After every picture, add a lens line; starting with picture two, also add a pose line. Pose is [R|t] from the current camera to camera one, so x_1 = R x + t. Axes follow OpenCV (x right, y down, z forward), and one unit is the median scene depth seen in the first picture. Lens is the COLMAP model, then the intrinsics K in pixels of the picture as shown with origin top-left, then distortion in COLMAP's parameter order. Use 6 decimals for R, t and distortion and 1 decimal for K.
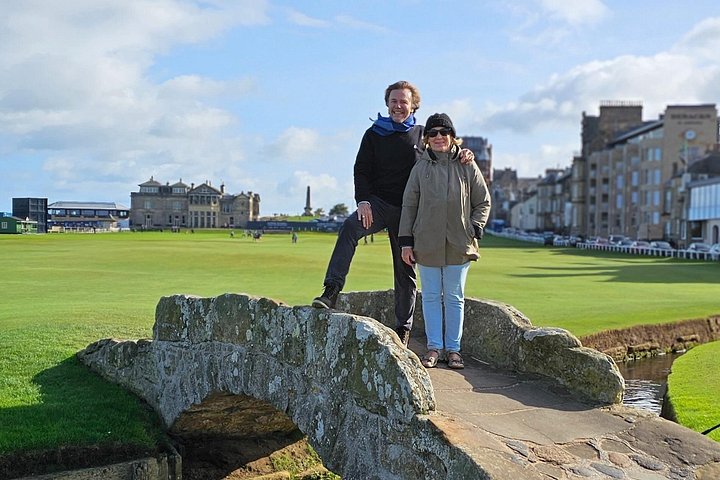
lens RADIAL K [[1026.9, 0, 360.0], [0, 1026.9, 240.0], [0, 0, 1]] dist [0.166975, 0.011223]
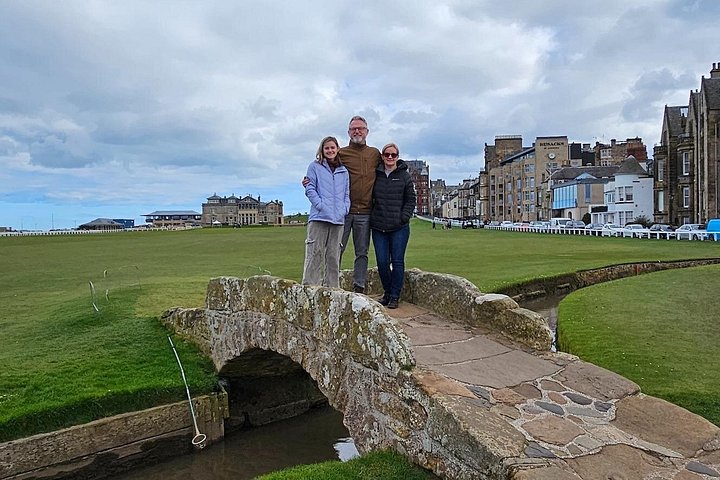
lens RADIAL K [[602.2, 0, 360.0], [0, 602.2, 240.0], [0, 0, 1]] dist [0.001436, 0.003296]
pose [[0.999118, -0.035516, 0.022419, -0.006096], [0.034969, 0.999092, 0.024358, -0.009930], [-0.023263, -0.023553, 0.999452, 0.189990]]
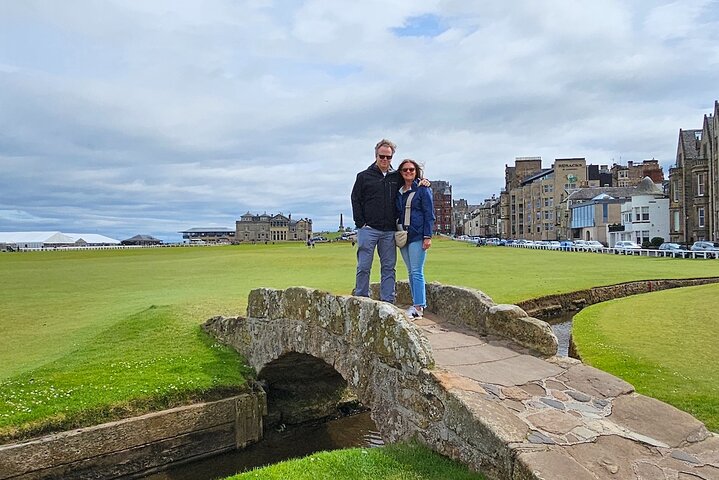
lens RADIAL K [[595.0, 0, 359.5], [0, 595.0, 240.0], [0, 0, 1]] dist [0.002689, 0.000543]
pose [[0.999389, -0.029281, -0.019073, -0.009812], [0.029176, 0.999558, -0.005777, -0.009652], [0.019234, 0.005217, 0.999801, 0.109551]]
